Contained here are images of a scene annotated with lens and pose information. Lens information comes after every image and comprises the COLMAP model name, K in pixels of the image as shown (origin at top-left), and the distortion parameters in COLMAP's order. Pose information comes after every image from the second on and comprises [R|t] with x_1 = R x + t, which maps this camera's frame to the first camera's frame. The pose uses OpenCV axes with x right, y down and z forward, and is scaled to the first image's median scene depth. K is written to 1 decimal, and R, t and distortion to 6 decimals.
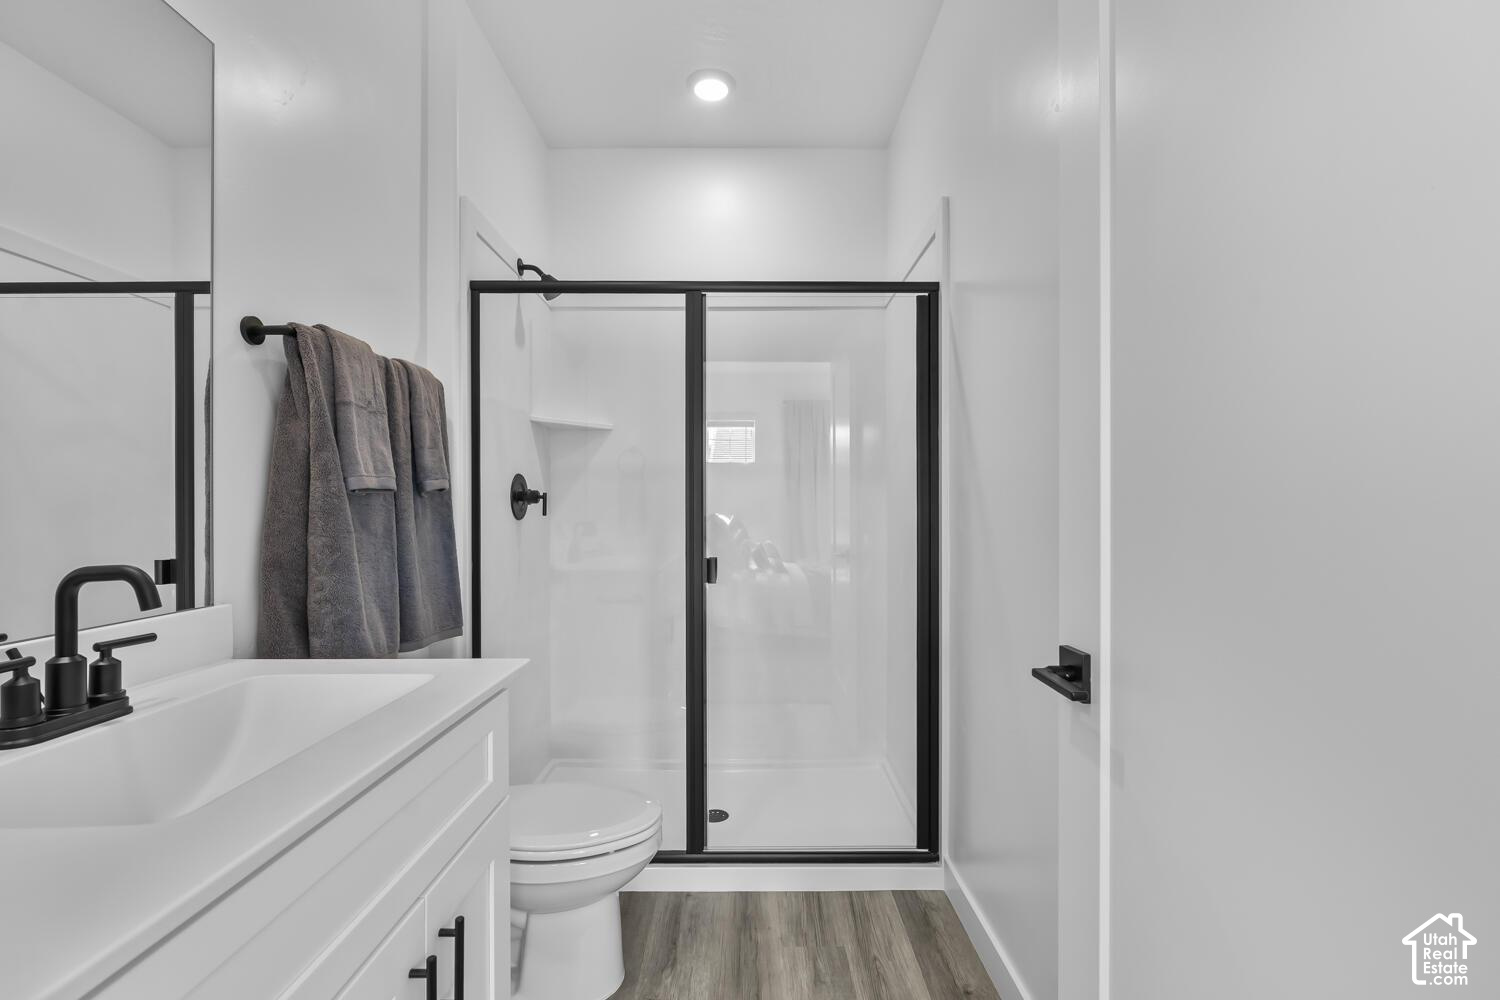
lens RADIAL K [[663.0, 0, 761.8], [0, 663.0, 504.6], [0, 0, 1]] dist [-0.016513, 0.002706]
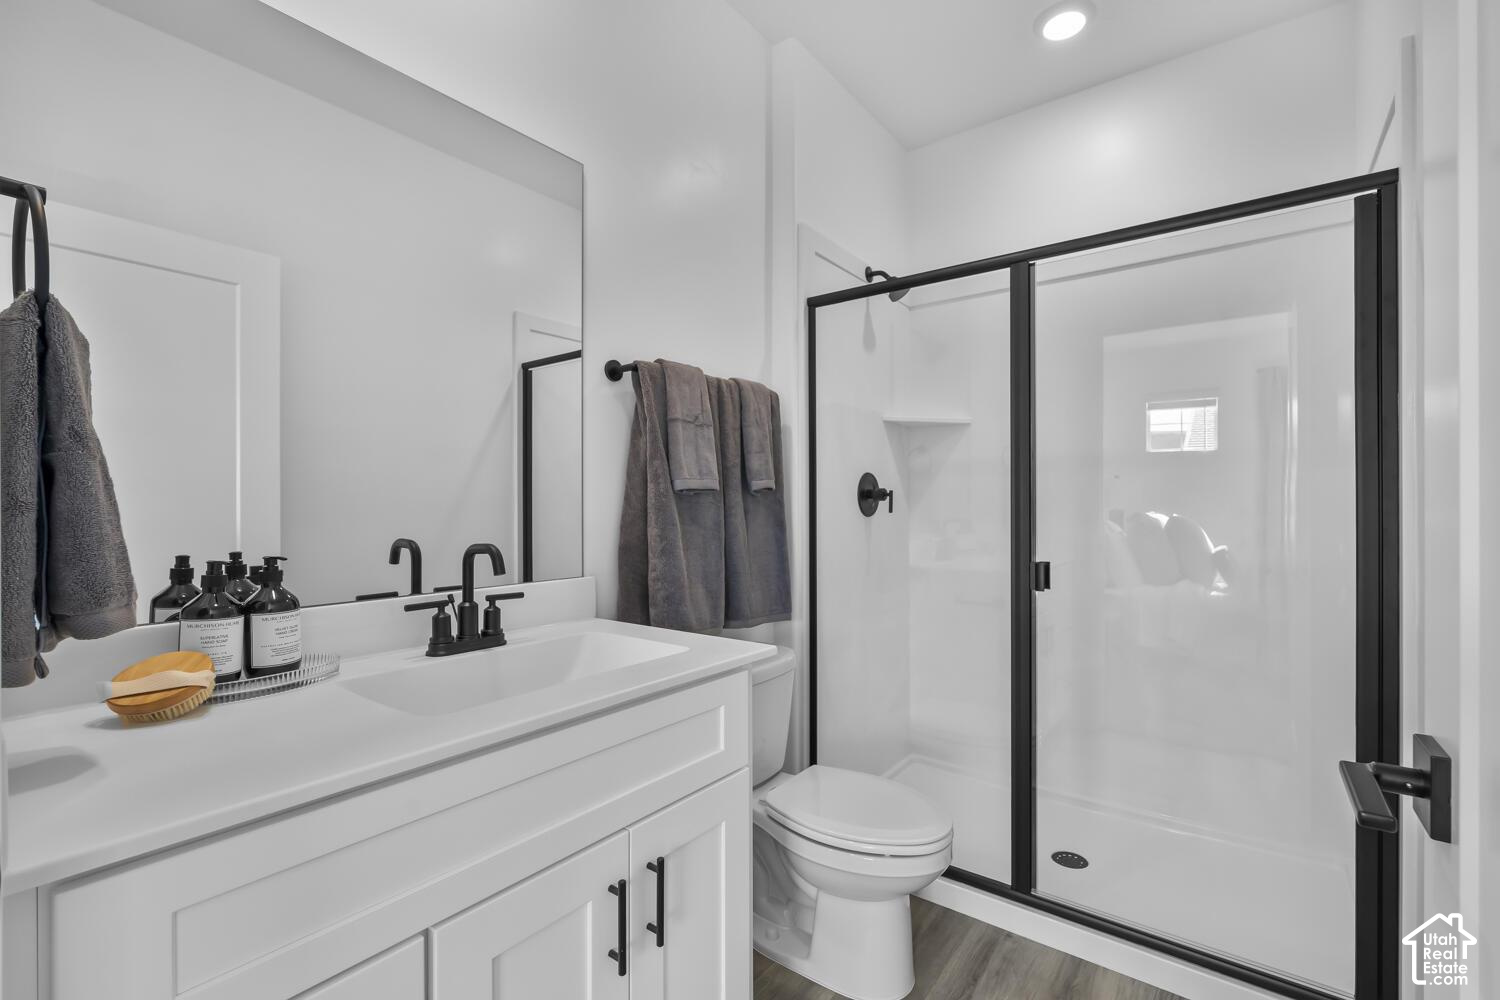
lens RADIAL K [[663.0, 0, 748.2], [0, 663.0, 503.0], [0, 0, 1]] dist [-0.016513, 0.002706]
pose [[0.786829, -0.001675, -0.617169, 0.171995], [0.002621, 0.999996, 0.000627, 0.000552], [0.617166, -0.002111, 0.786830, 0.079823]]
